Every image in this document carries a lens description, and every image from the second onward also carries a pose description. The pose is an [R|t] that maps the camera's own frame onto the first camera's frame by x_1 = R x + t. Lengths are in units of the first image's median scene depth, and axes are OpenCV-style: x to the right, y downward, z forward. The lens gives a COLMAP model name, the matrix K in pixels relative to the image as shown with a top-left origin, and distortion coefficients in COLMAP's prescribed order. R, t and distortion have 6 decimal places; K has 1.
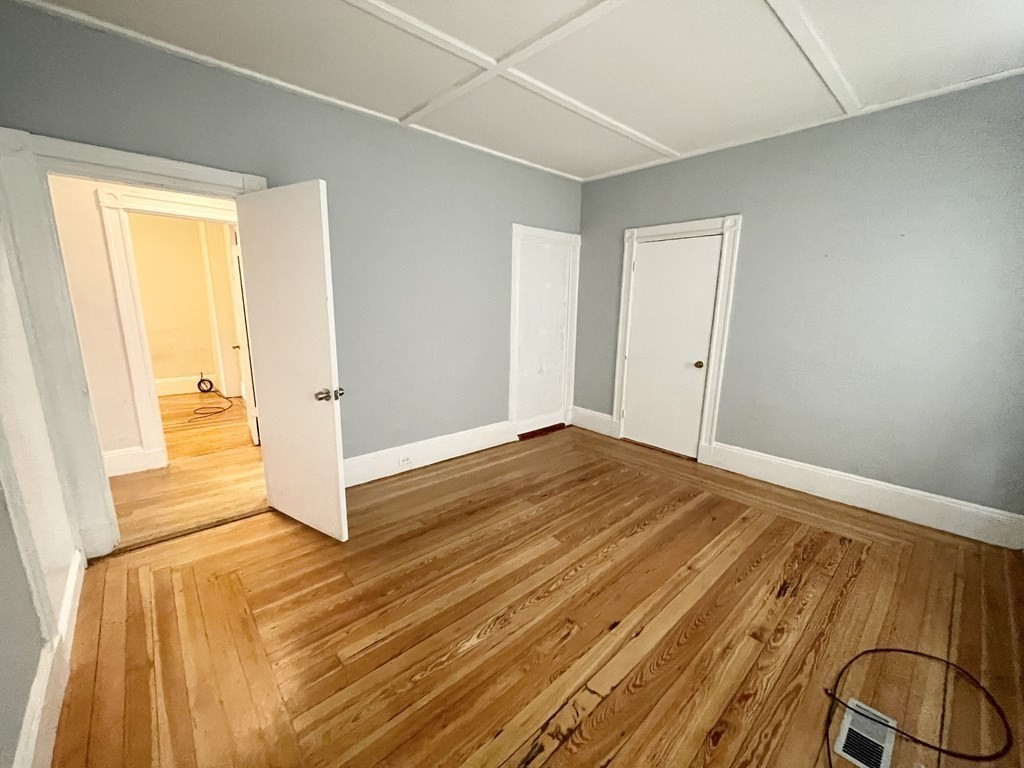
lens RADIAL K [[413.3, 0, 513.3], [0, 413.3, 386.6], [0, 0, 1]] dist [-0.003817, -0.000398]
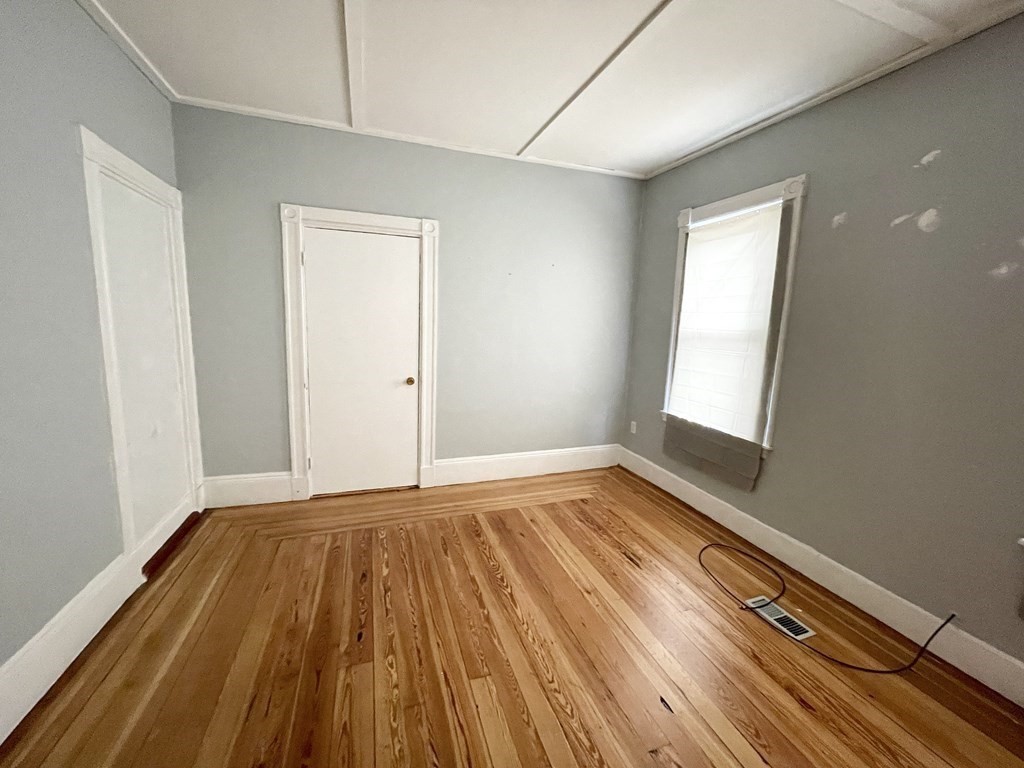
lens RADIAL K [[413.3, 0, 513.3], [0, 413.3, 385.3], [0, 0, 1]] dist [-0.003817, -0.000398]
pose [[0.391966, -0.141812, 0.908984, -0.291718], [0.160326, 0.983458, 0.084296, -0.091358], [-0.905902, 0.112692, 0.408219, 0.476775]]
